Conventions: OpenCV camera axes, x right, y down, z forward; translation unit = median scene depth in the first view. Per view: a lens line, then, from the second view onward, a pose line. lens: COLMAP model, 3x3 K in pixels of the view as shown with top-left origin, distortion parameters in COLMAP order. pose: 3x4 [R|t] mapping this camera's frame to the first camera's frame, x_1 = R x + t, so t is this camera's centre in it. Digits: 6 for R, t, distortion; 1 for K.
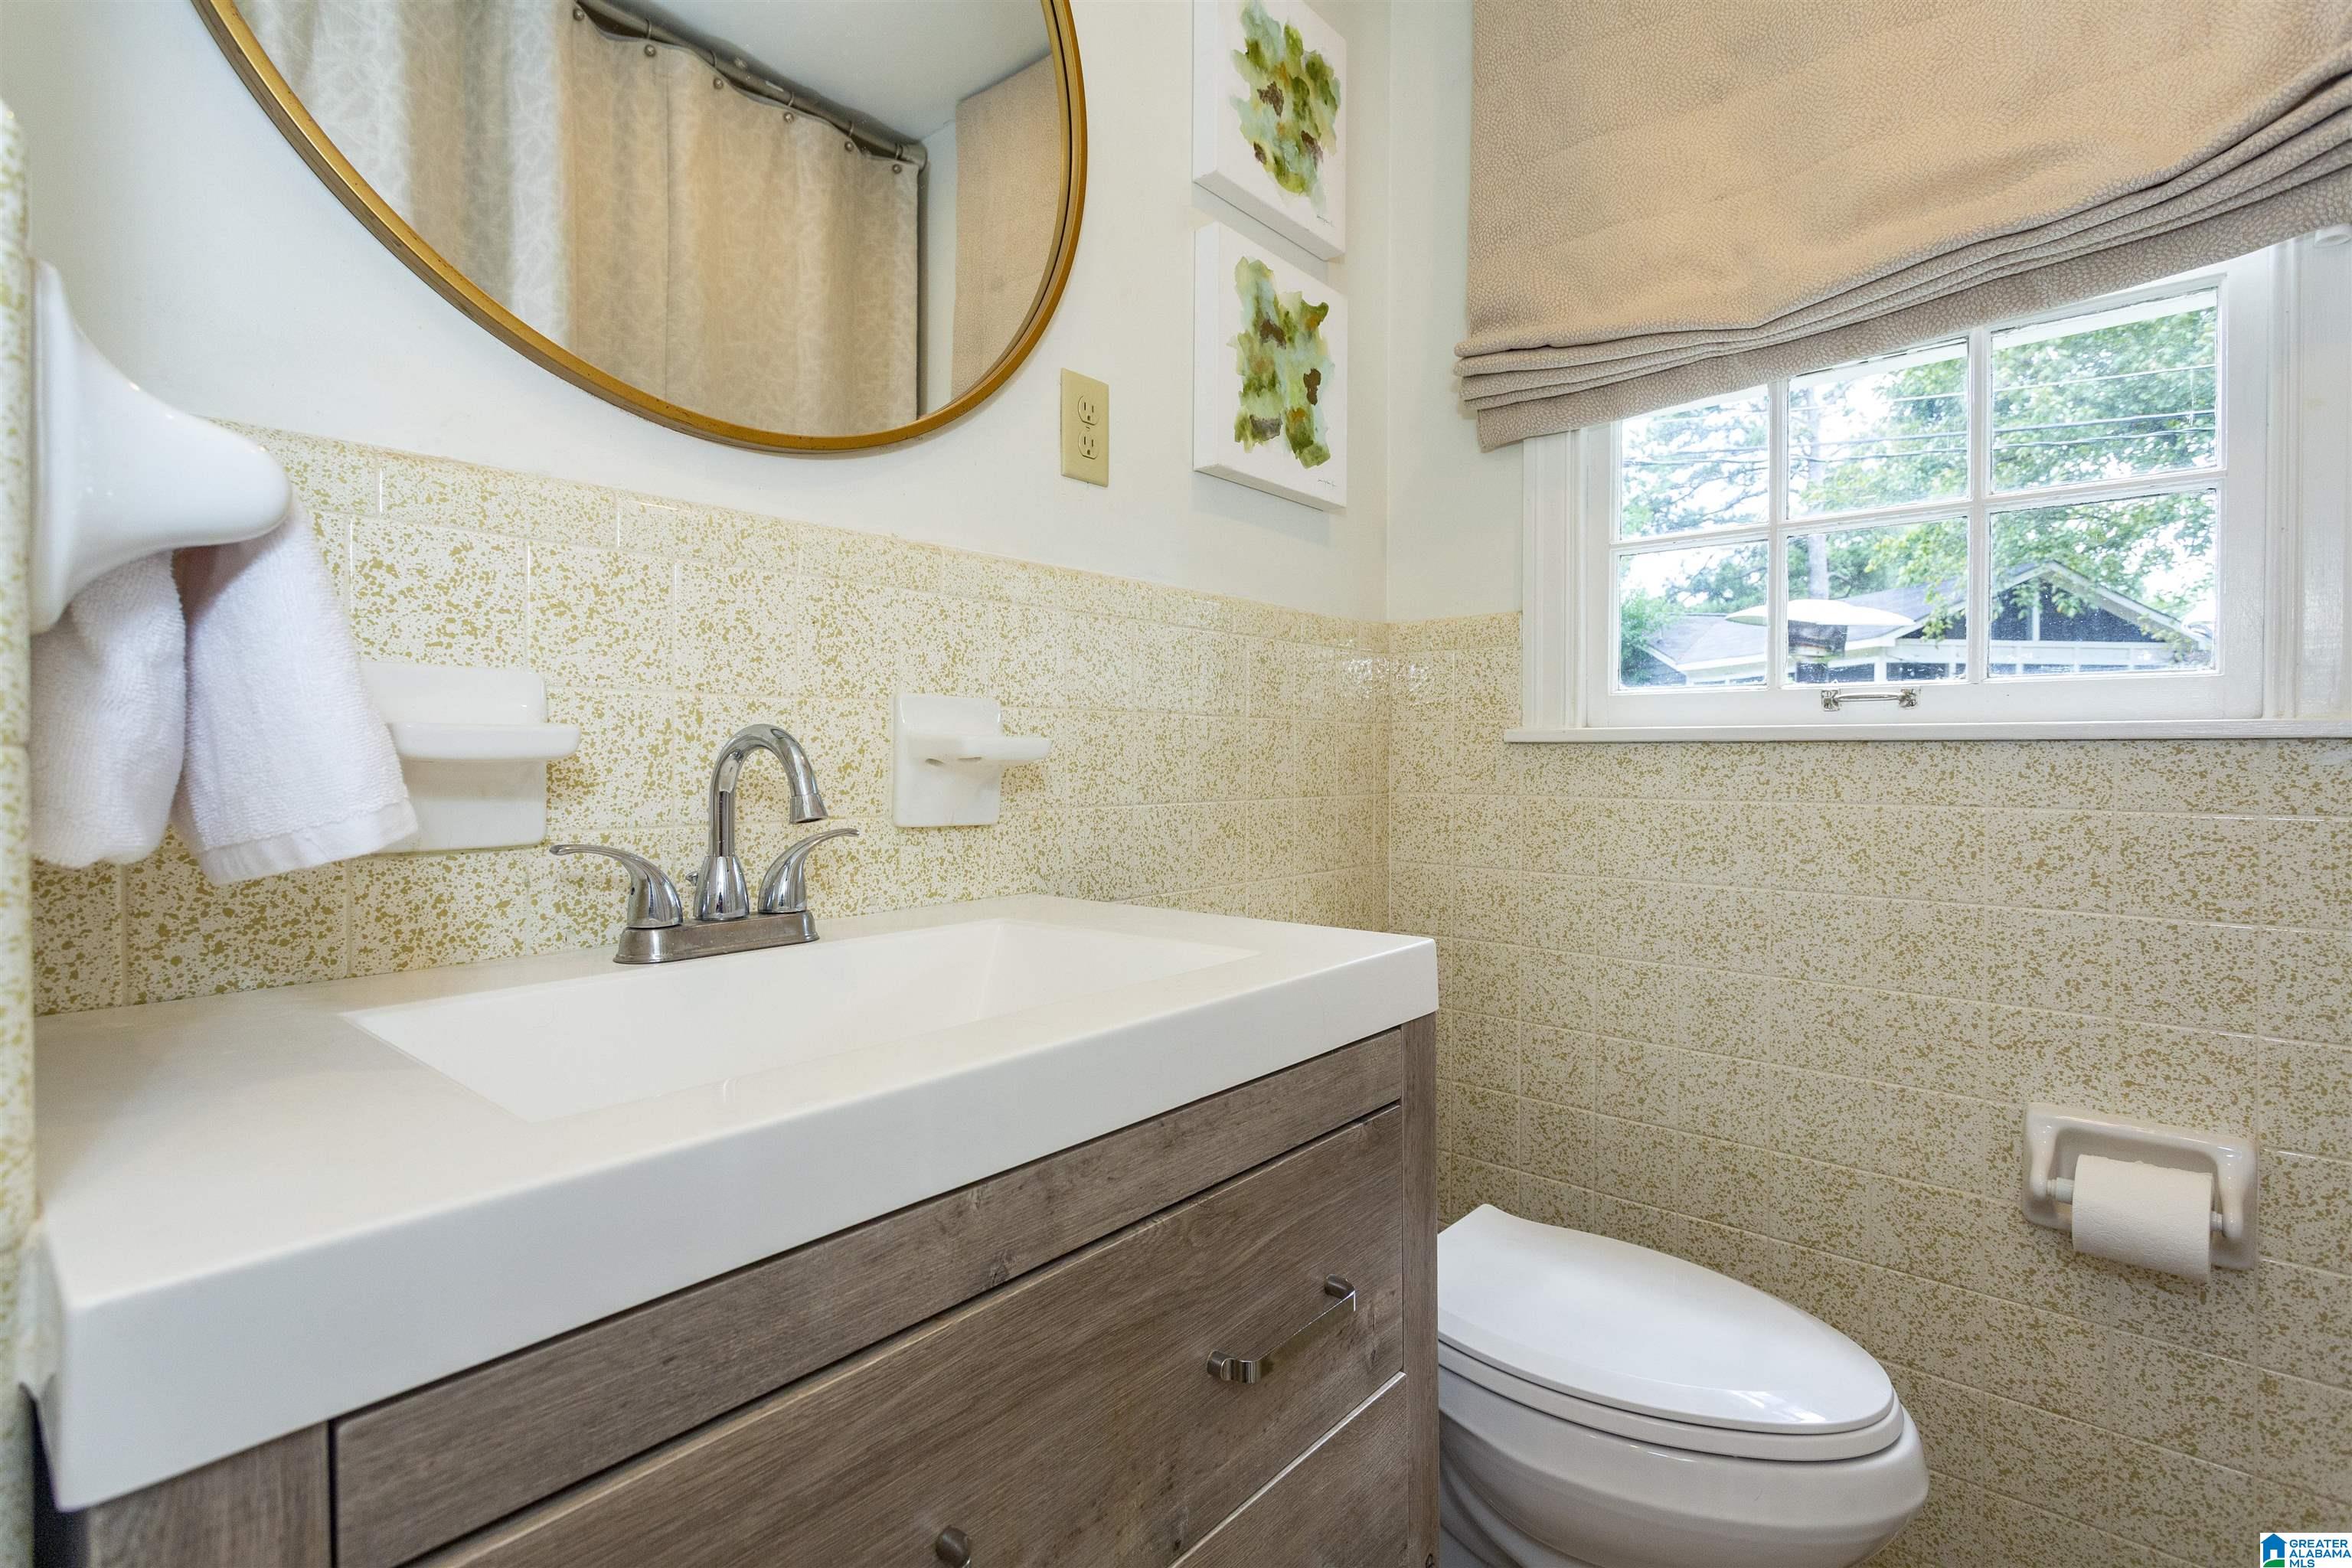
lens RADIAL K [[1119.5, 0, 1169.0], [0, 1119.5, 766.1], [0, 0, 1]] dist [0.001821, 0.000454]
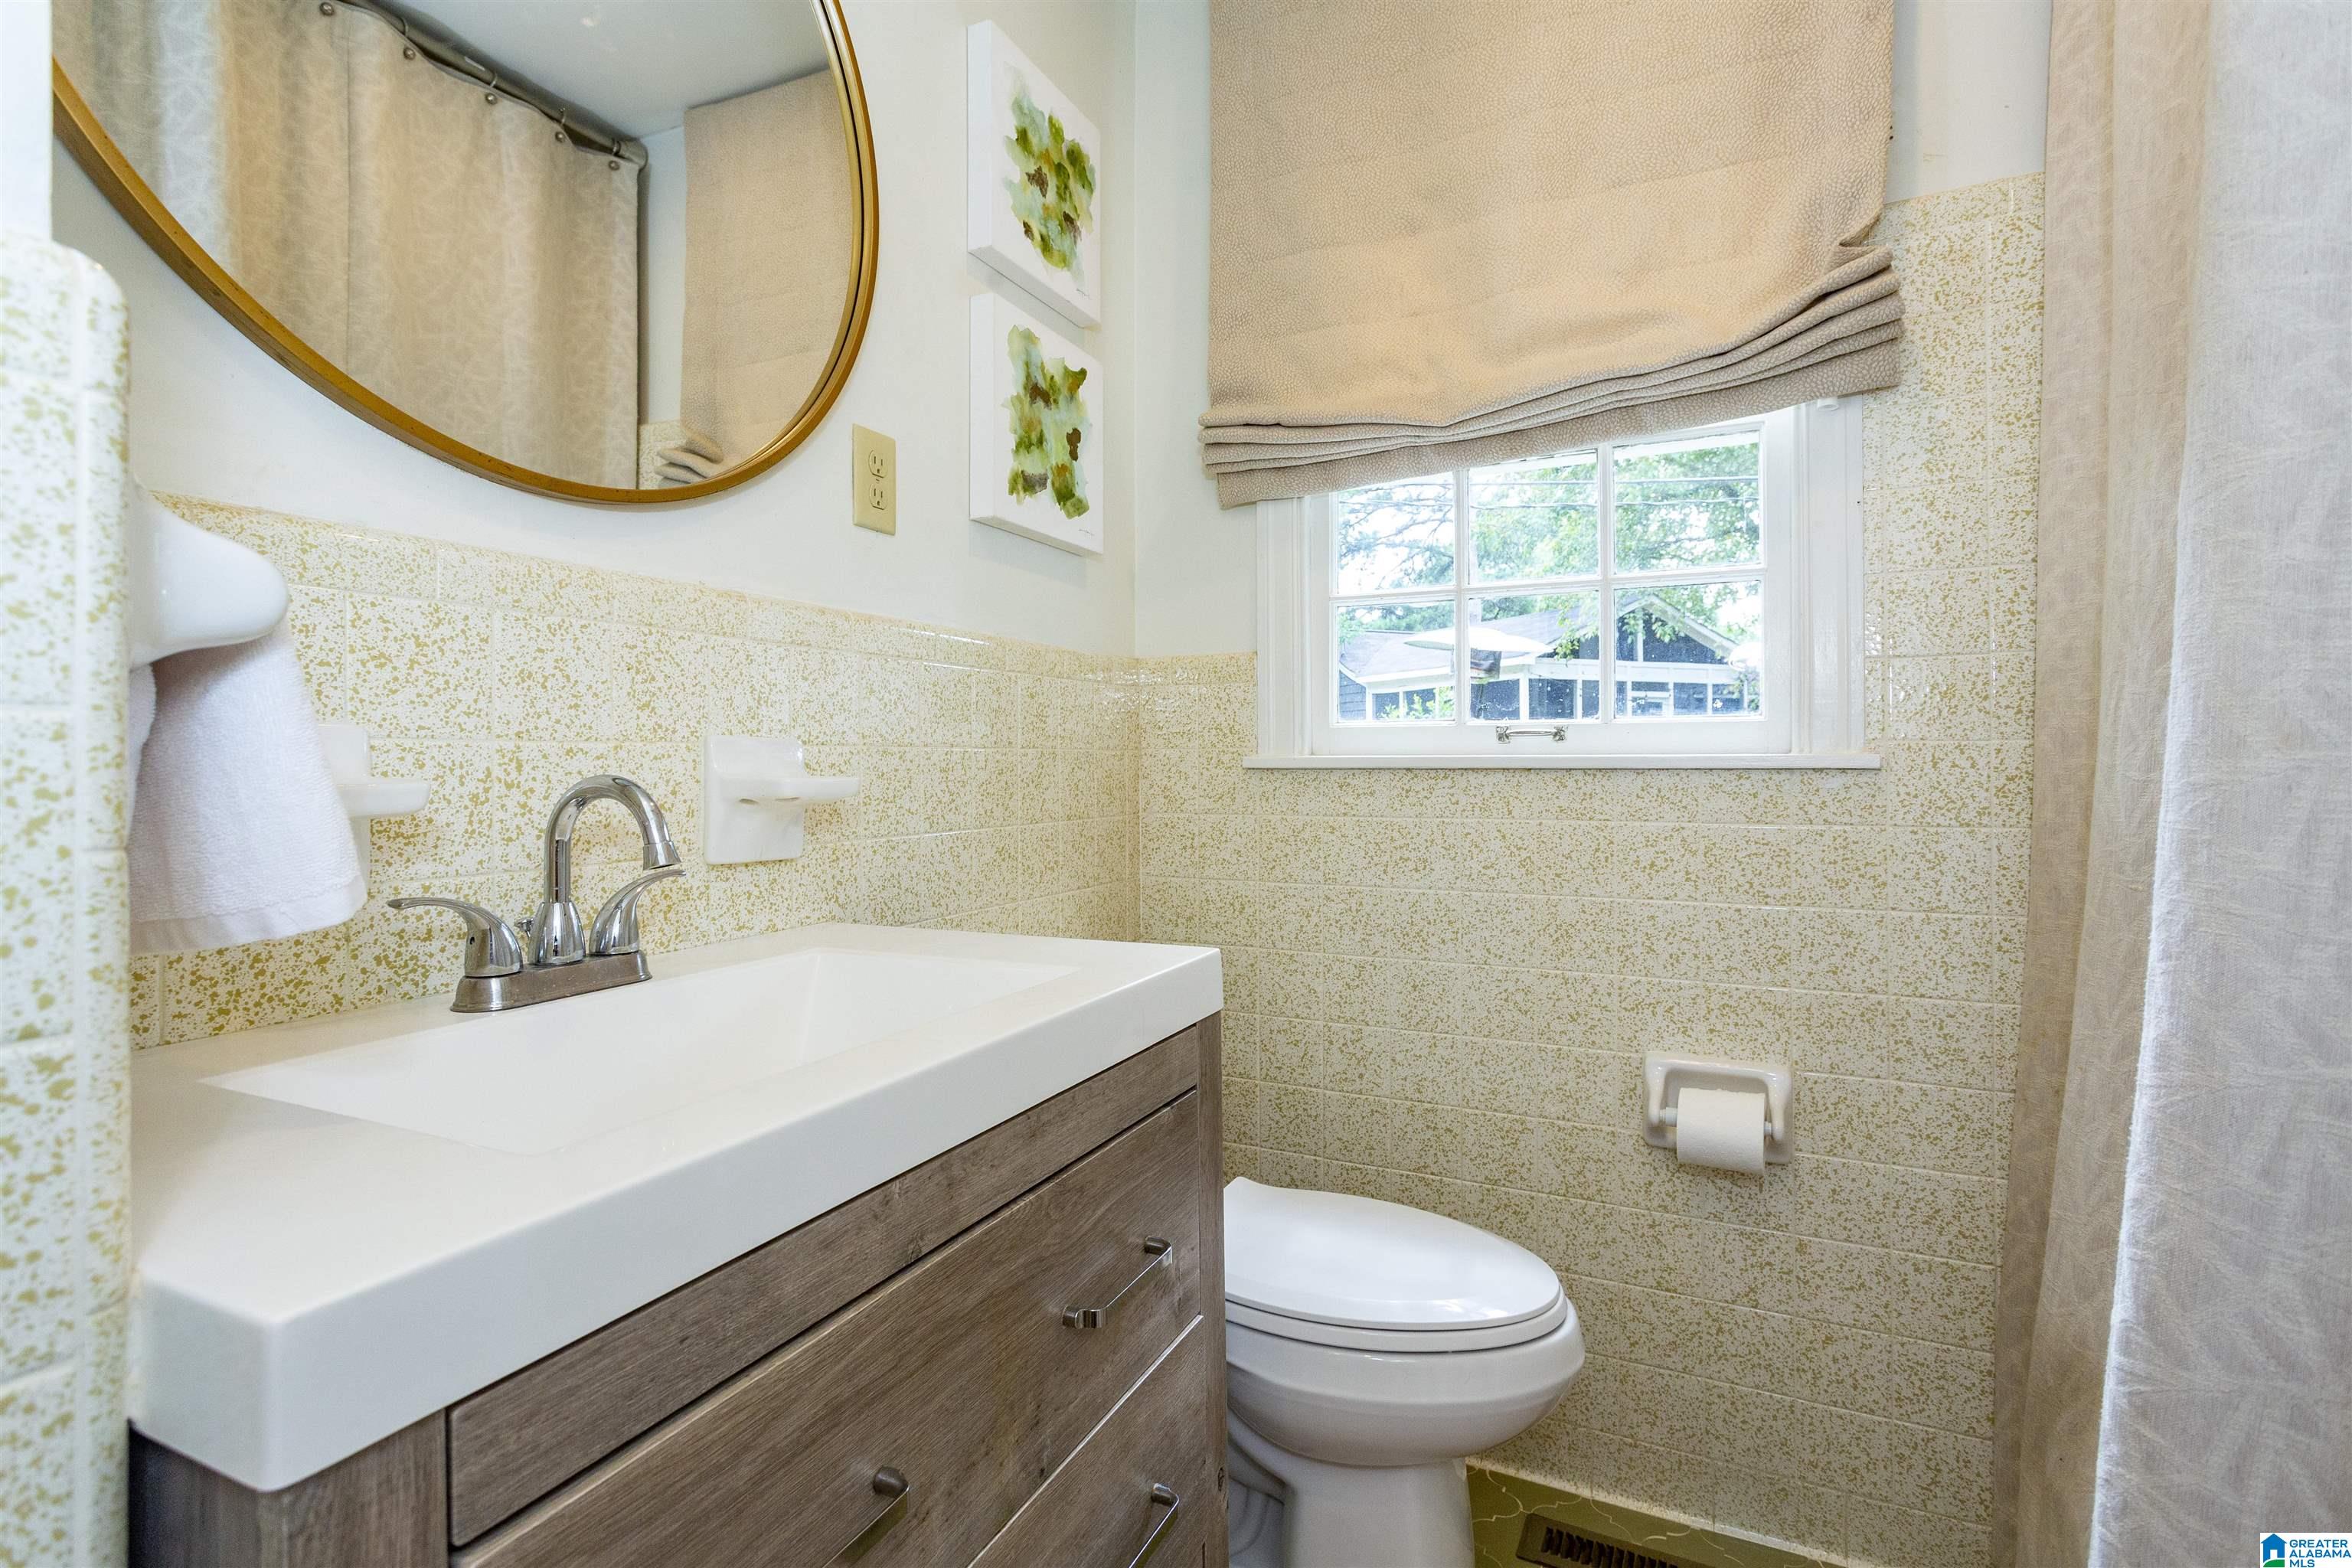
lens RADIAL K [[1119.5, 0, 1169.0], [0, 1119.5, 766.1], [0, 0, 1]] dist [0.001821, 0.000454]
pose [[0.966483, -0.008253, 0.256598, -0.089712], [0.010346, 0.999923, -0.006808, -0.023739], [-0.256522, 0.009234, 0.966494, -0.104109]]
